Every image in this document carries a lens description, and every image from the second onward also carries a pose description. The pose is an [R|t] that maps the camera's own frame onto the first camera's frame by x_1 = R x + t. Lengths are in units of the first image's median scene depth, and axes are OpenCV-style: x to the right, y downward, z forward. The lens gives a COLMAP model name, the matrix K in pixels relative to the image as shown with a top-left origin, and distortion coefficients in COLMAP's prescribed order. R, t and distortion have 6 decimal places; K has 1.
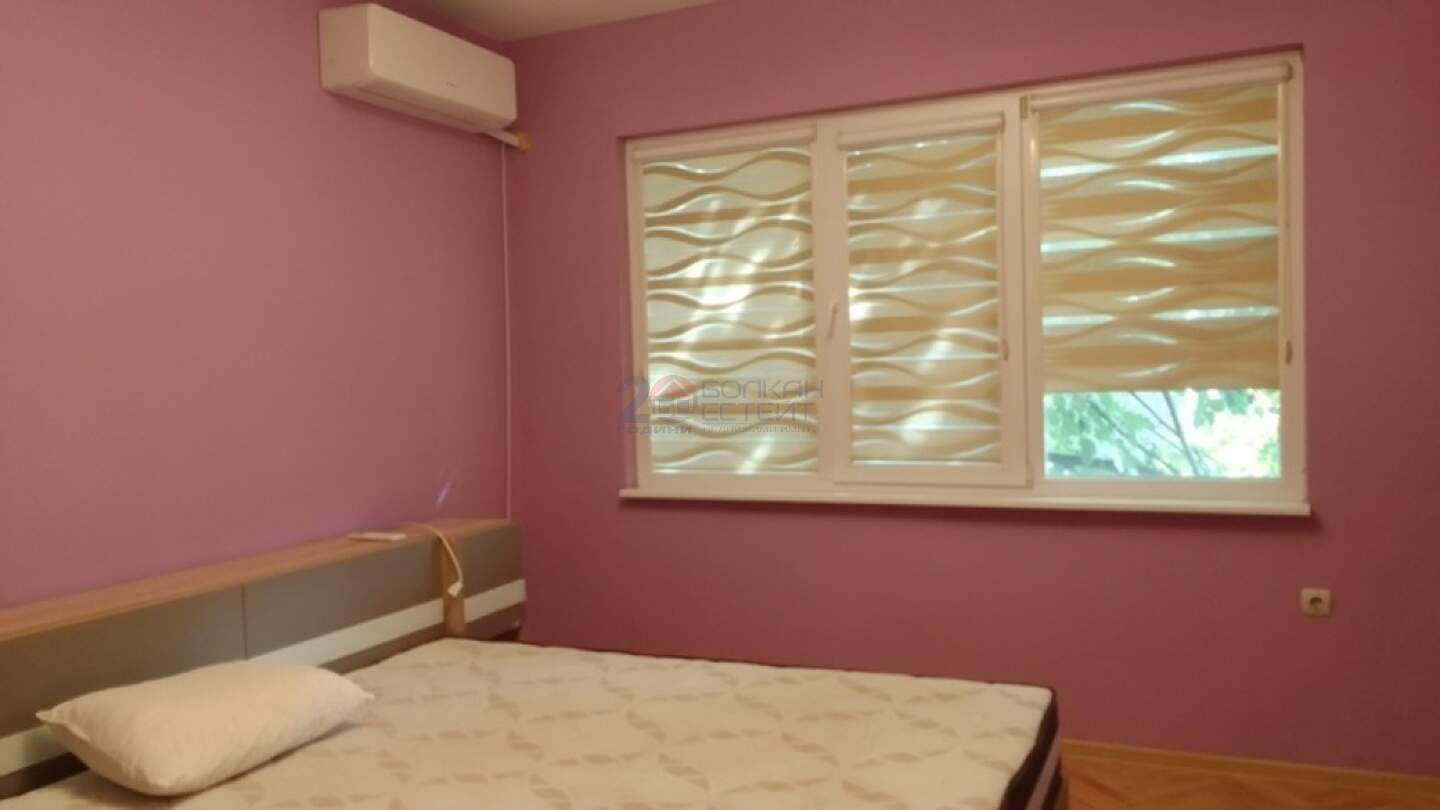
lens RADIAL K [[1074.5, 0, 721.9], [0, 1074.5, 404.1], [0, 0, 1]] dist [0.004259, 0.000300]
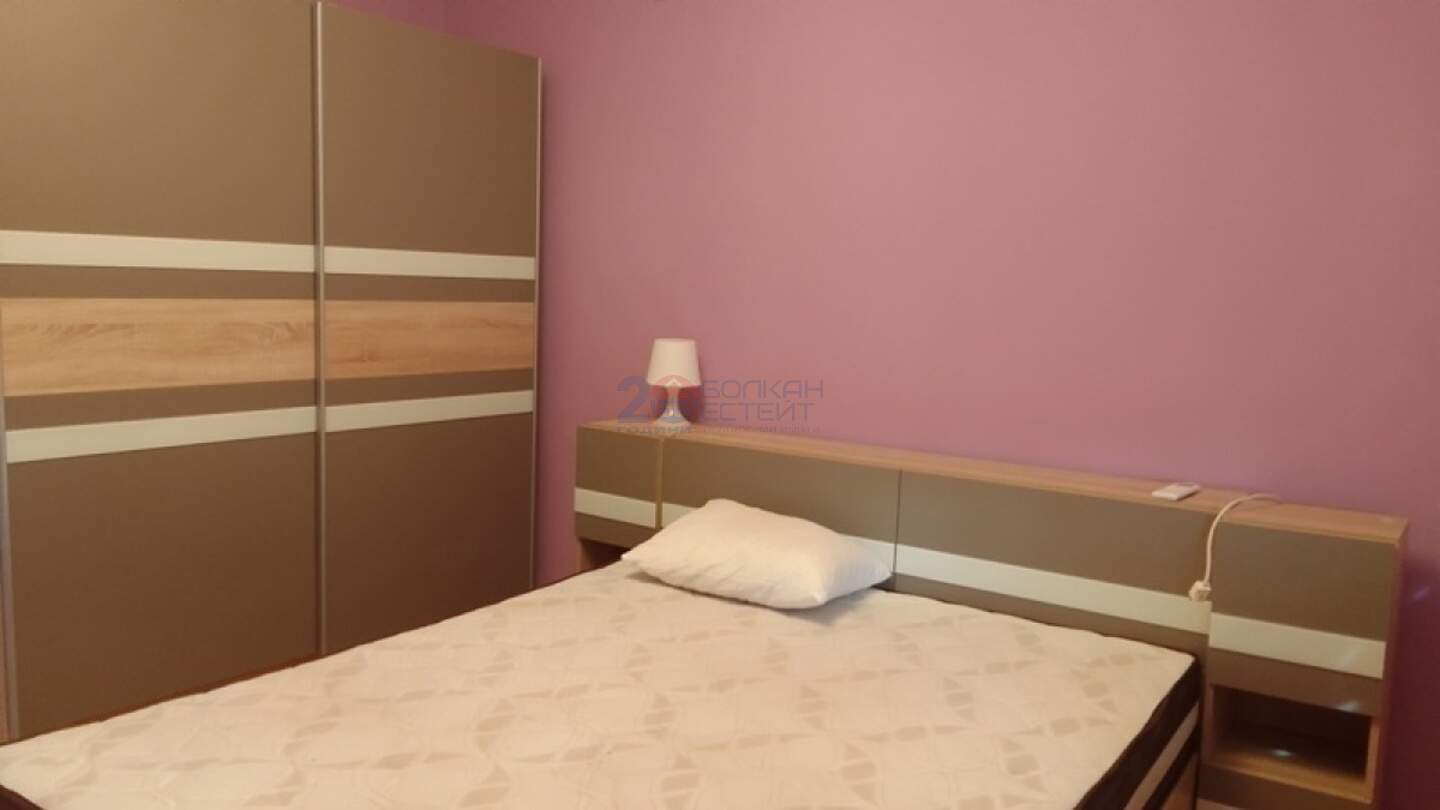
lens RADIAL K [[1074.5, 0, 723.1], [0, 1074.5, 404.4], [0, 0, 1]] dist [0.004259, 0.000300]
pose [[-0.176573, 0.122600, -0.976622, 0.597397], [-0.070664, 0.988073, 0.136814, -0.019840], [0.981748, 0.093170, -0.165804, 1.066603]]
